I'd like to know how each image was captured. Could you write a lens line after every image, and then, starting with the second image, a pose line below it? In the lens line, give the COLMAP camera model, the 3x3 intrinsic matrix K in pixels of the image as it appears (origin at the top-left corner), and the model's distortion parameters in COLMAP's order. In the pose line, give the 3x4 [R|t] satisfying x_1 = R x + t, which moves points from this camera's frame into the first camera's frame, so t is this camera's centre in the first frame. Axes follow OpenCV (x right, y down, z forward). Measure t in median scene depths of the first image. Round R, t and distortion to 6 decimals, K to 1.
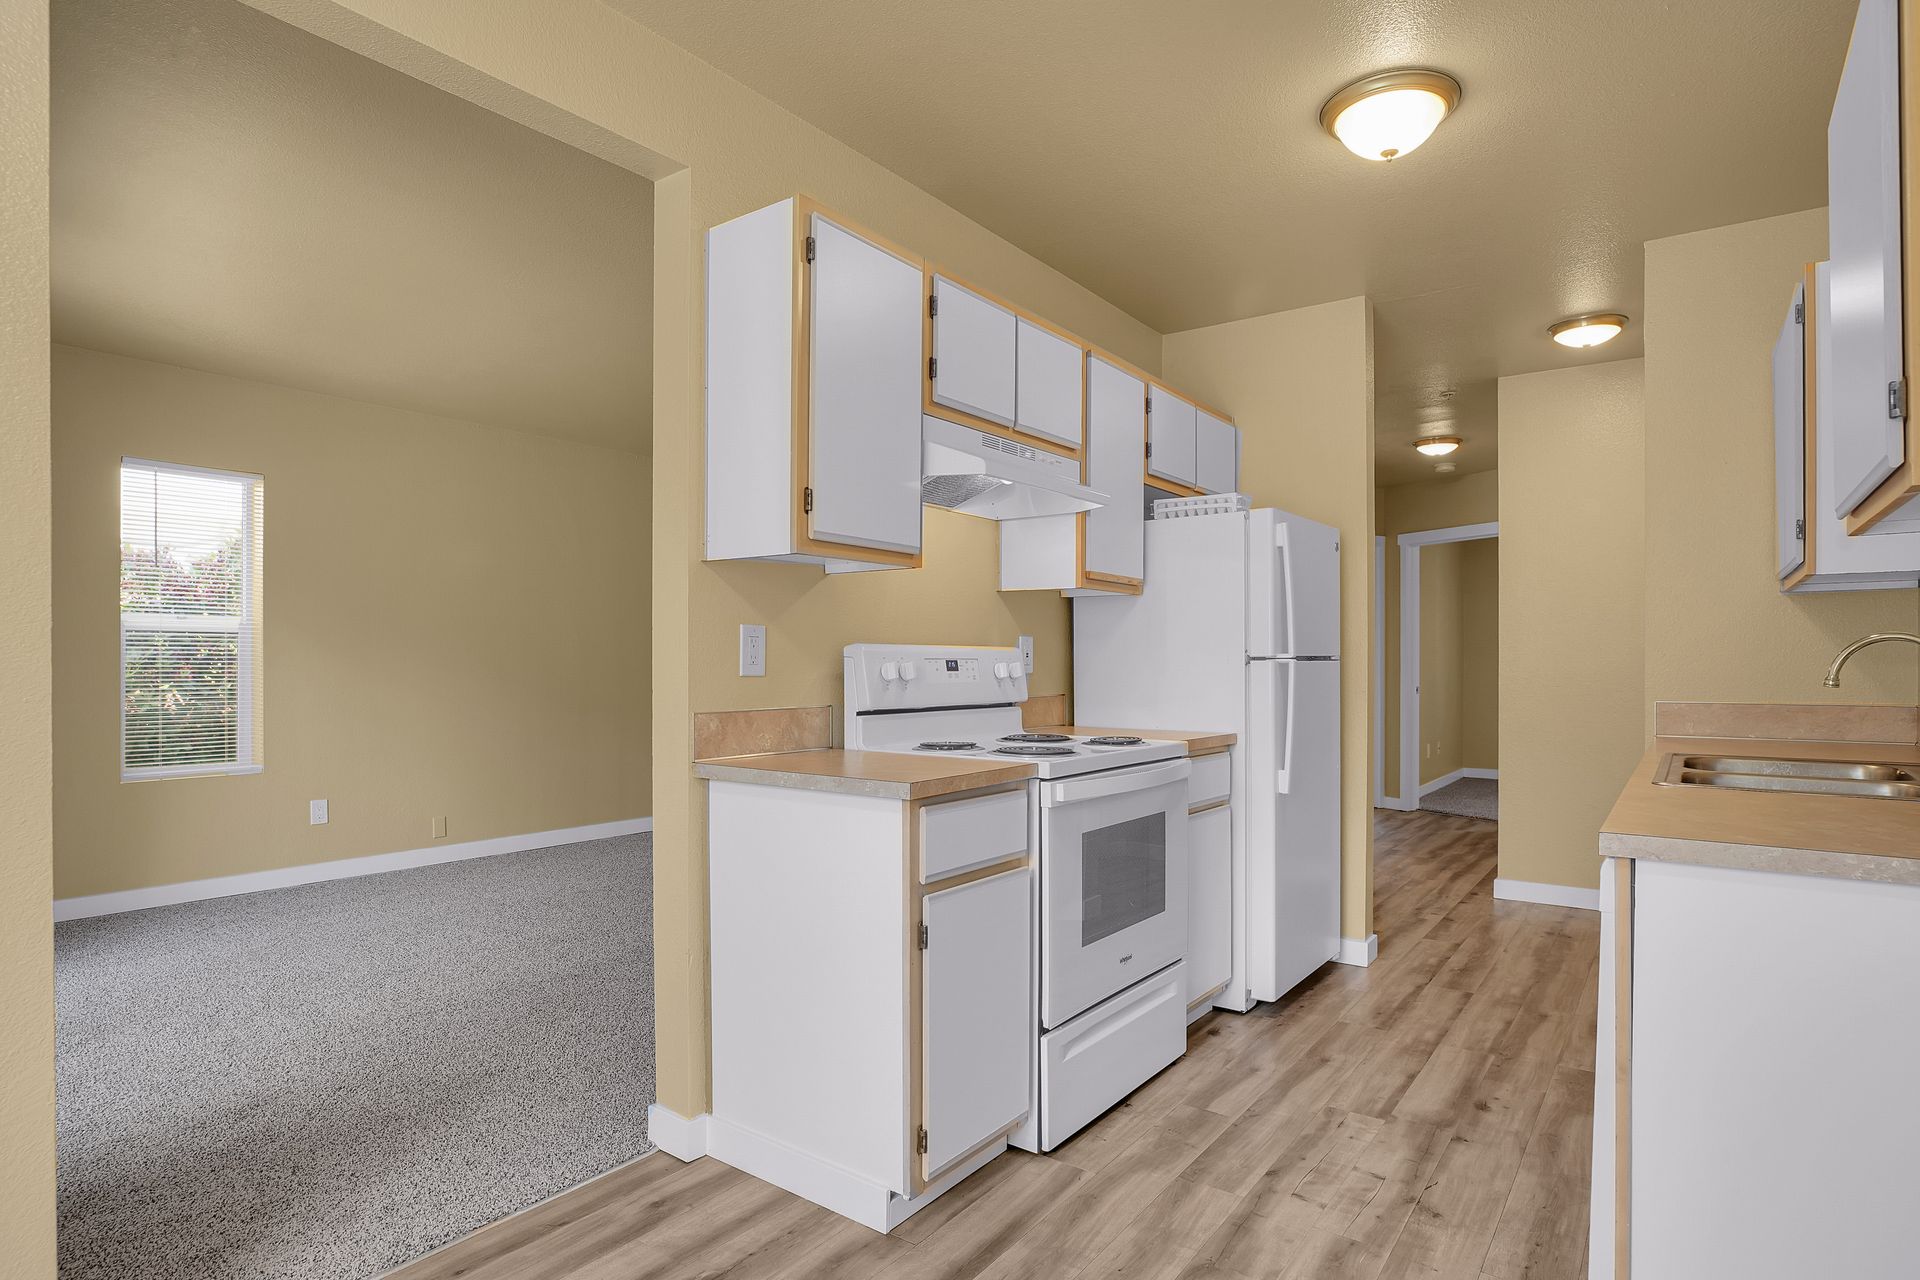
lens RADIAL K [[1031.6, 0, 946.2], [0, 1031.6, 676.0], [0, 0, 1]] dist [-0.002685, -0.000315]
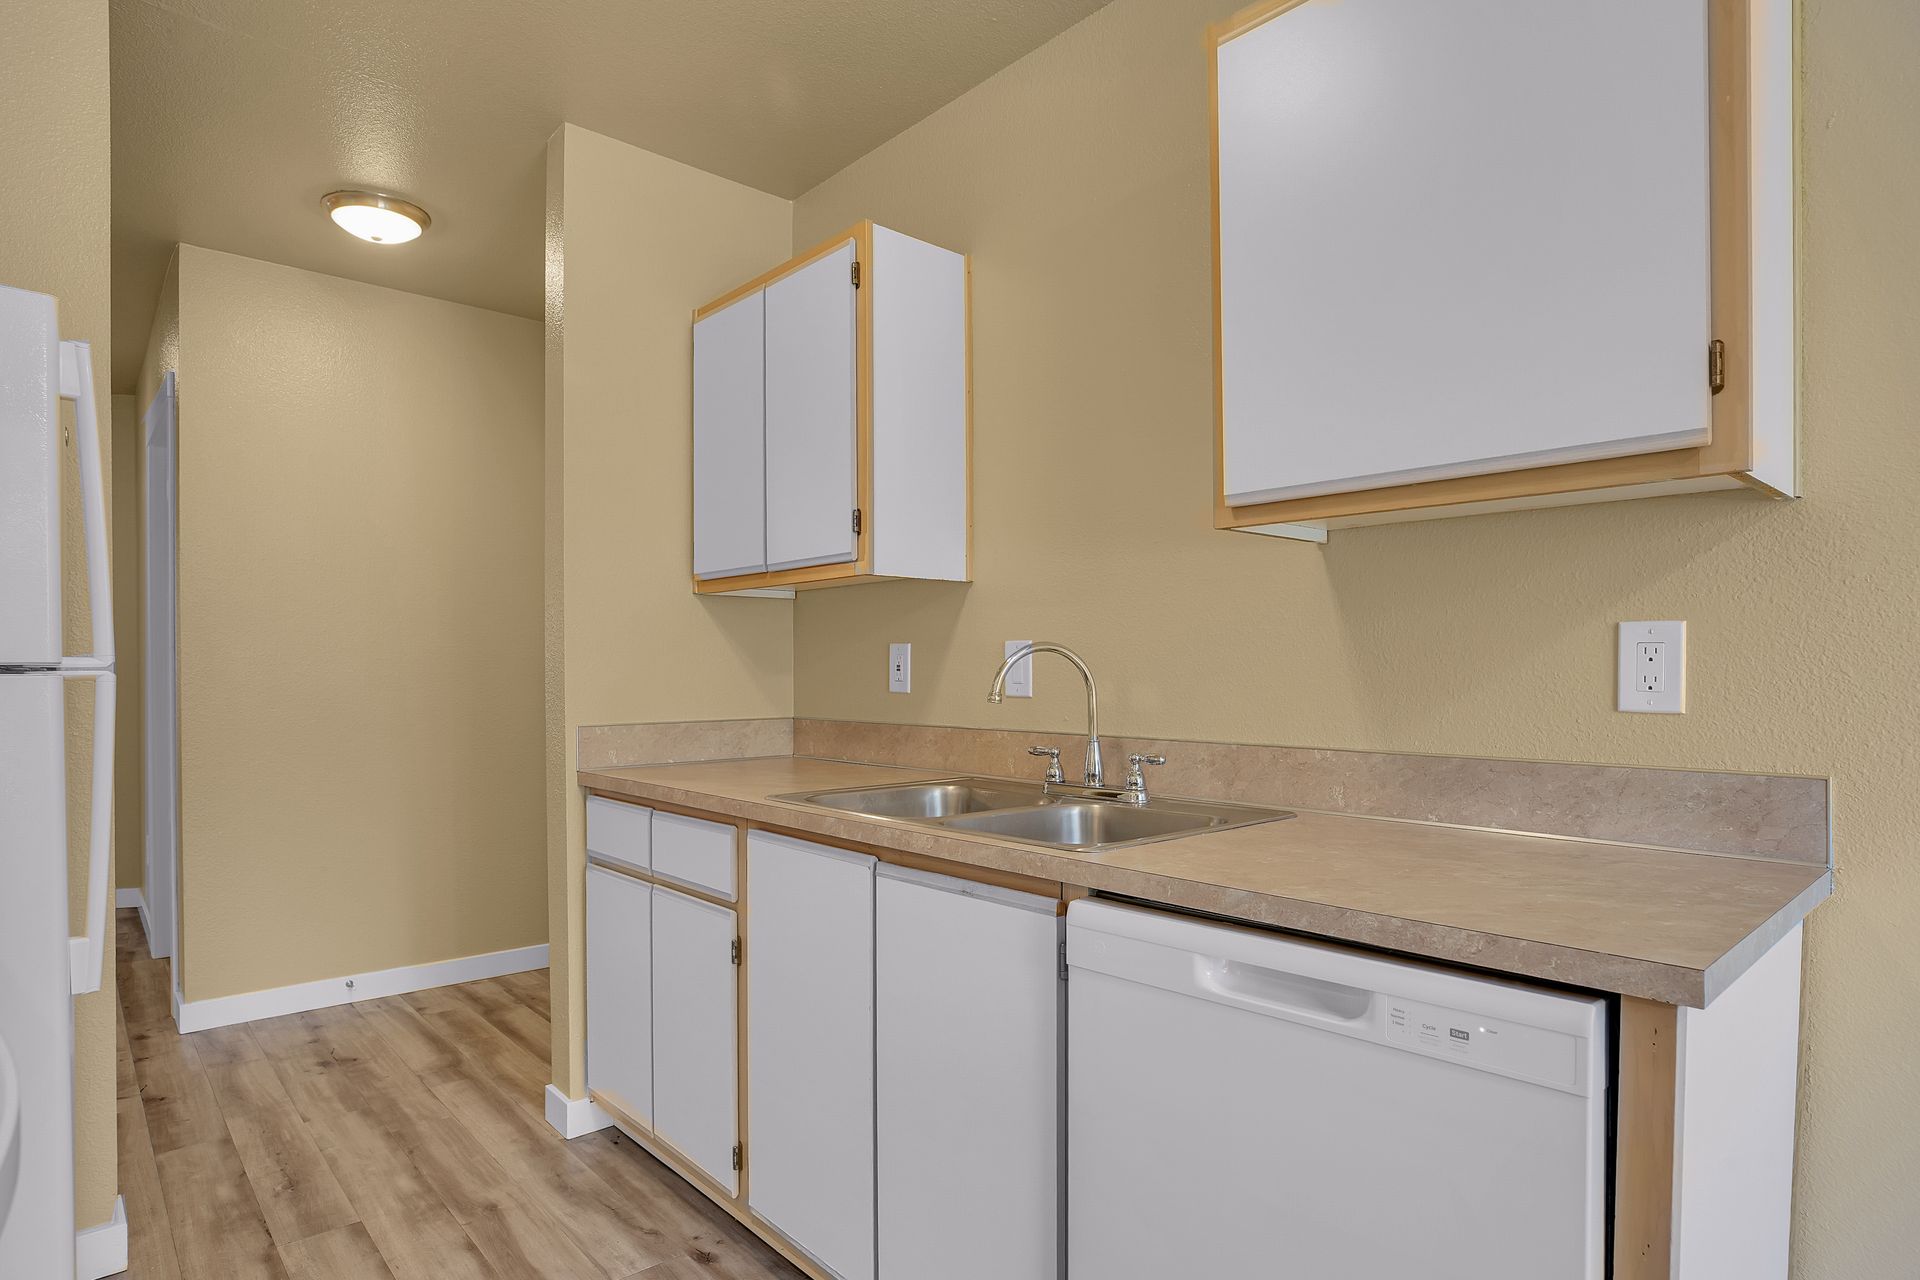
lens RADIAL K [[1031.6, 0, 946.2], [0, 1031.6, 676.0], [0, 0, 1]] dist [-0.002685, -0.000315]
pose [[0.212115, -0.004939, 0.977232, -0.006050], [0.016105, 0.999869, 0.001557, -0.008892], [-0.977112, 0.015408, 0.212167, 0.561146]]
